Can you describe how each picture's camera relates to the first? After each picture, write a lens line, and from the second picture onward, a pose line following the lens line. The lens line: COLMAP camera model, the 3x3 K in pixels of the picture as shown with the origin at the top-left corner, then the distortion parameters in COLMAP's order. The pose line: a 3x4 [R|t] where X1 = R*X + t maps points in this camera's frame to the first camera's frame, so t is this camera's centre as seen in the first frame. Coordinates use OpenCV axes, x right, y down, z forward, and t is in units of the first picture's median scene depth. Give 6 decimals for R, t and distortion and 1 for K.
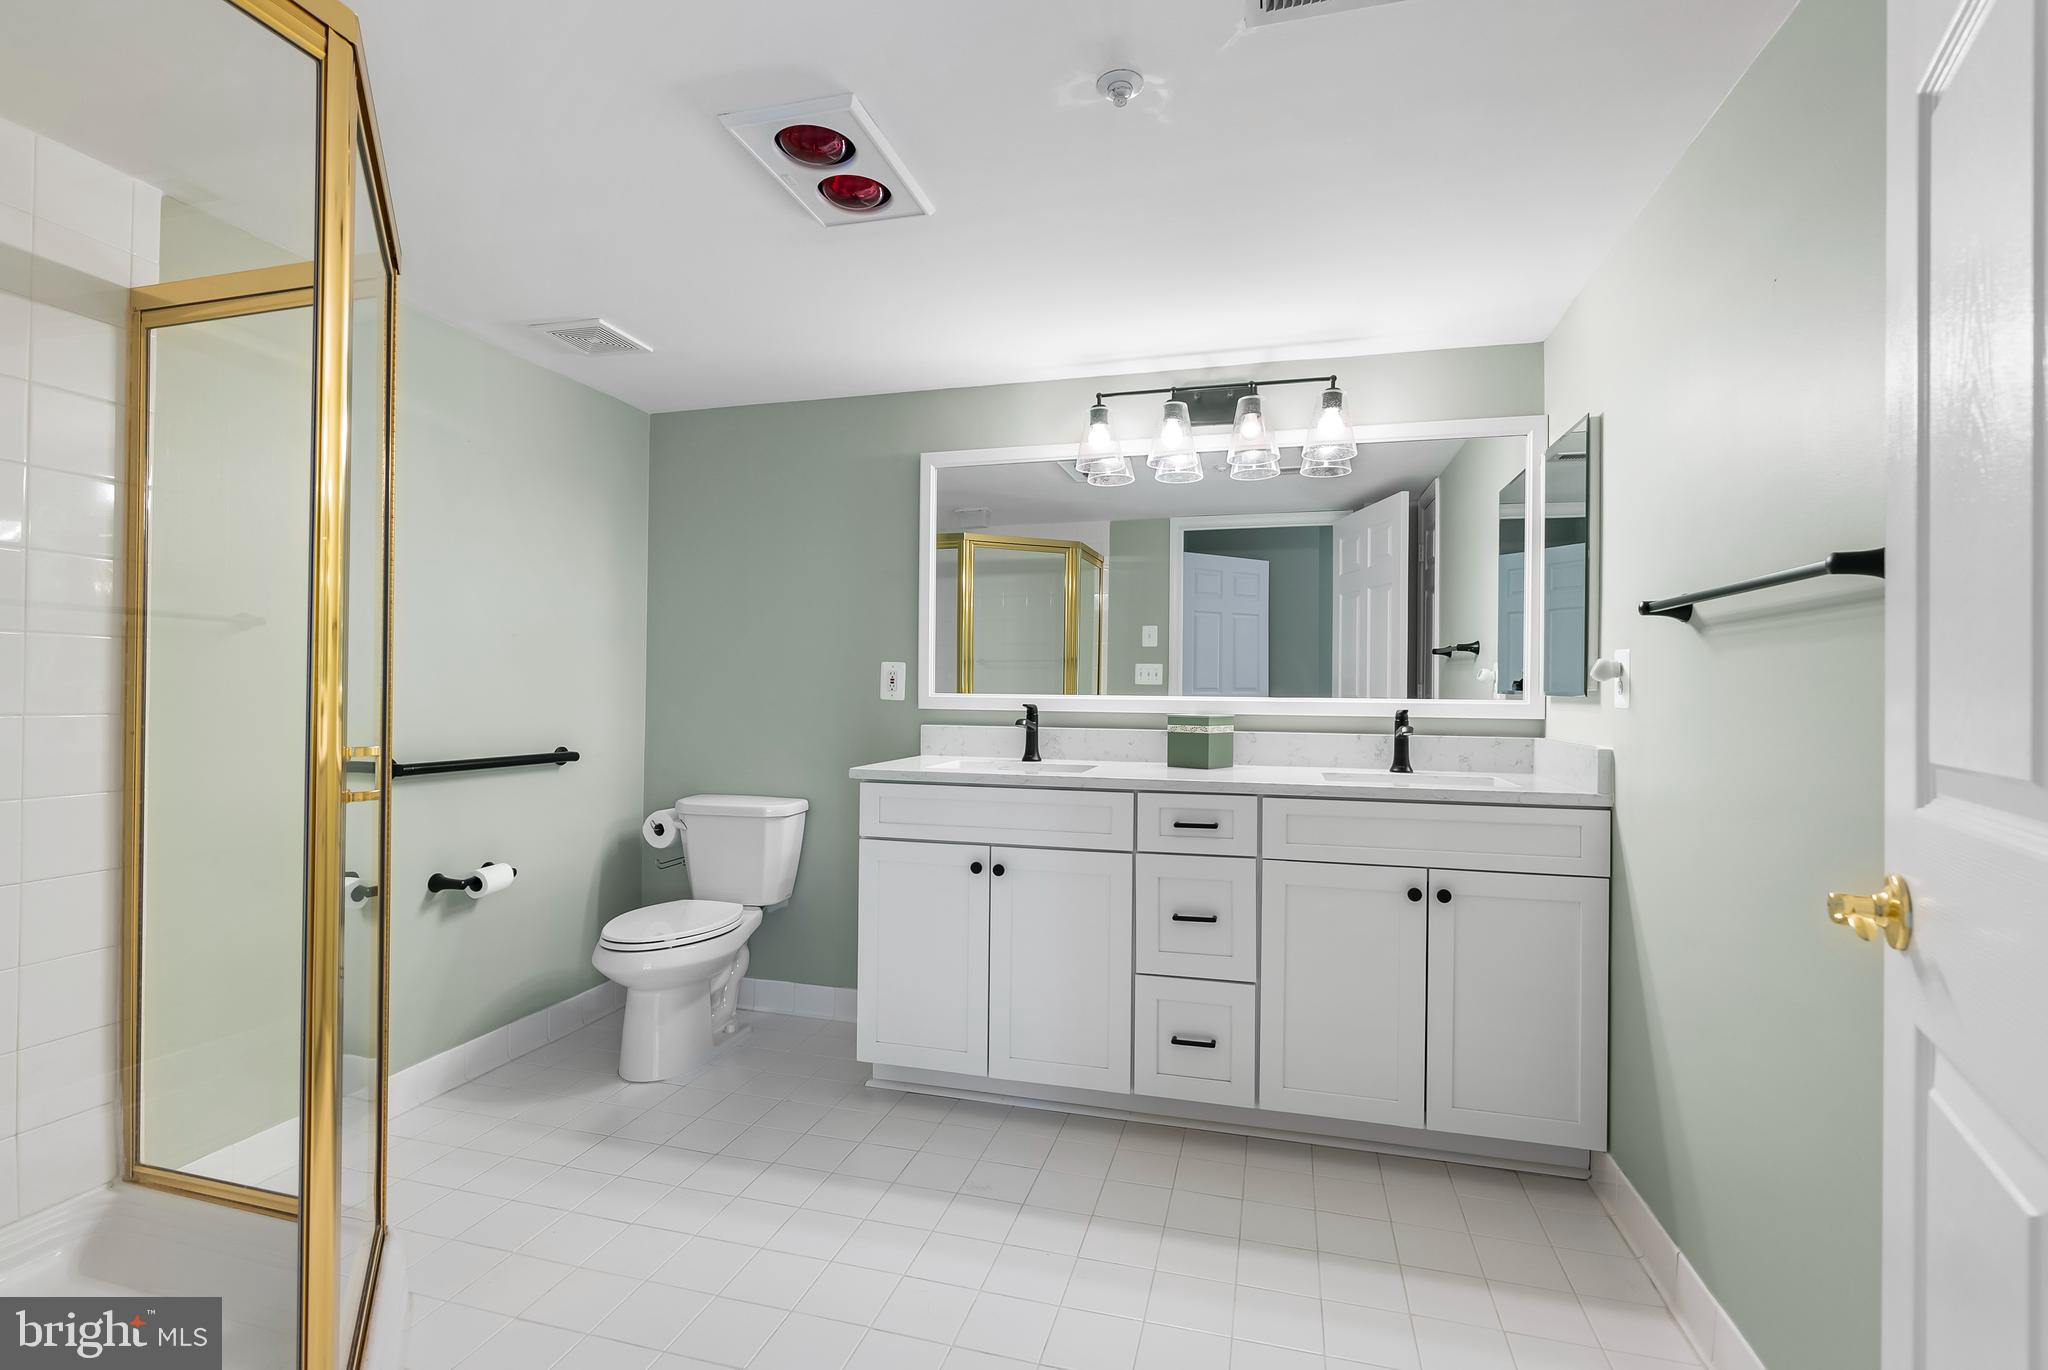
lens RADIAL K [[943.2, 0, 1026.8], [0, 943.2, 687.3], [0, 0, 1]] dist [-0.006822, 0.000061]
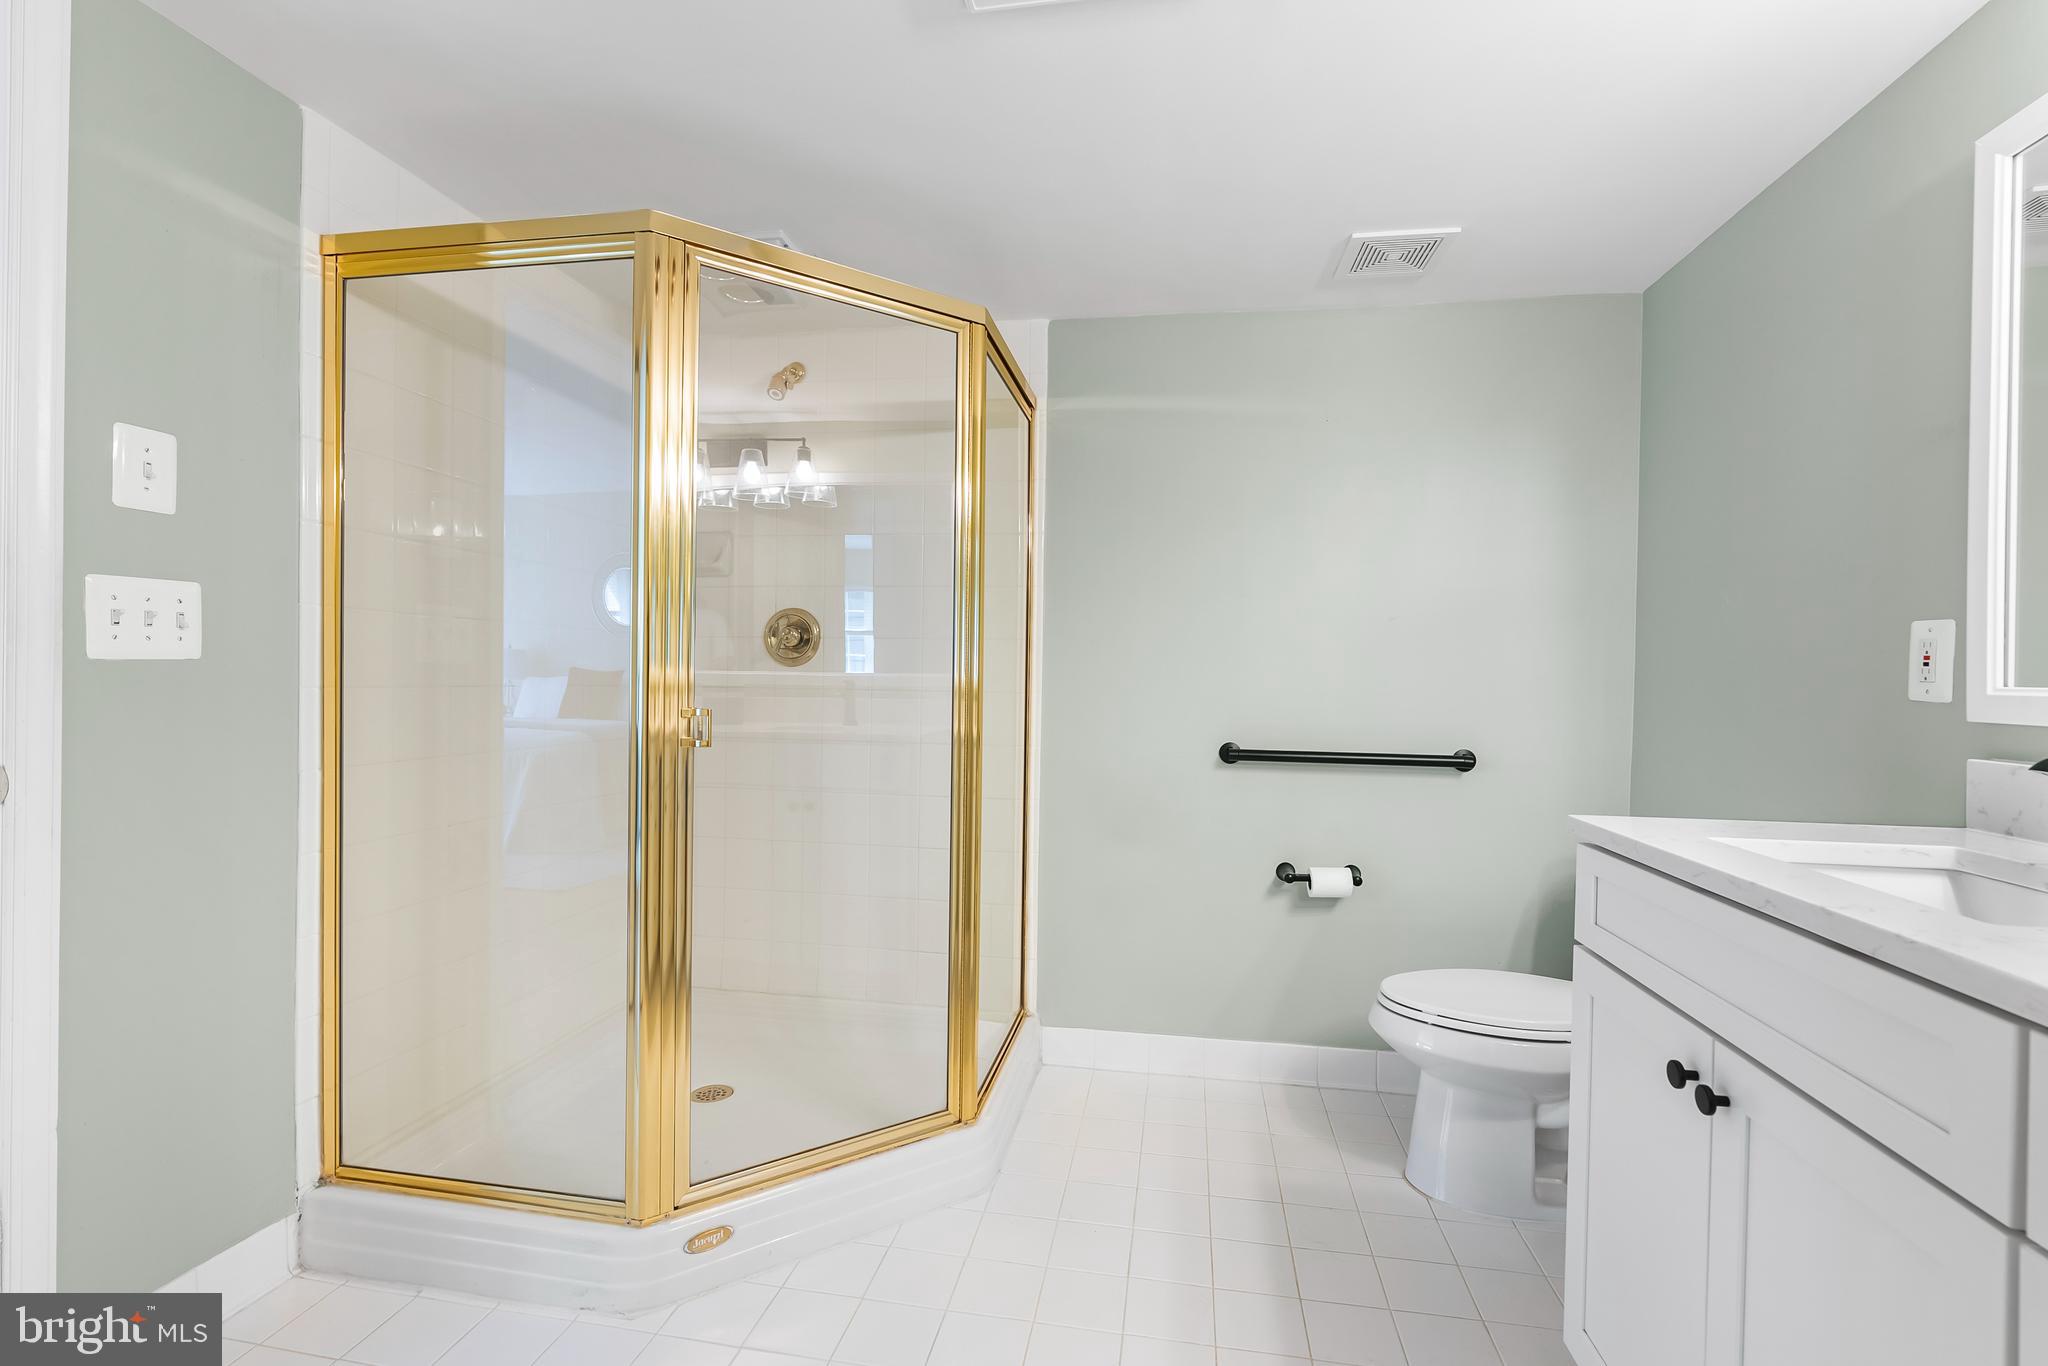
lens RADIAL K [[943.2, 0, 1018.1], [0, 943.2, 689.3], [0, 0, 1]] dist [-0.006822, 0.000061]
pose [[0.076697, 0.004761, -0.997043, 0.292158], [-0.005825, 0.999974, 0.004327, 0.008151], [0.997037, 0.005476, 0.076723, 0.524588]]
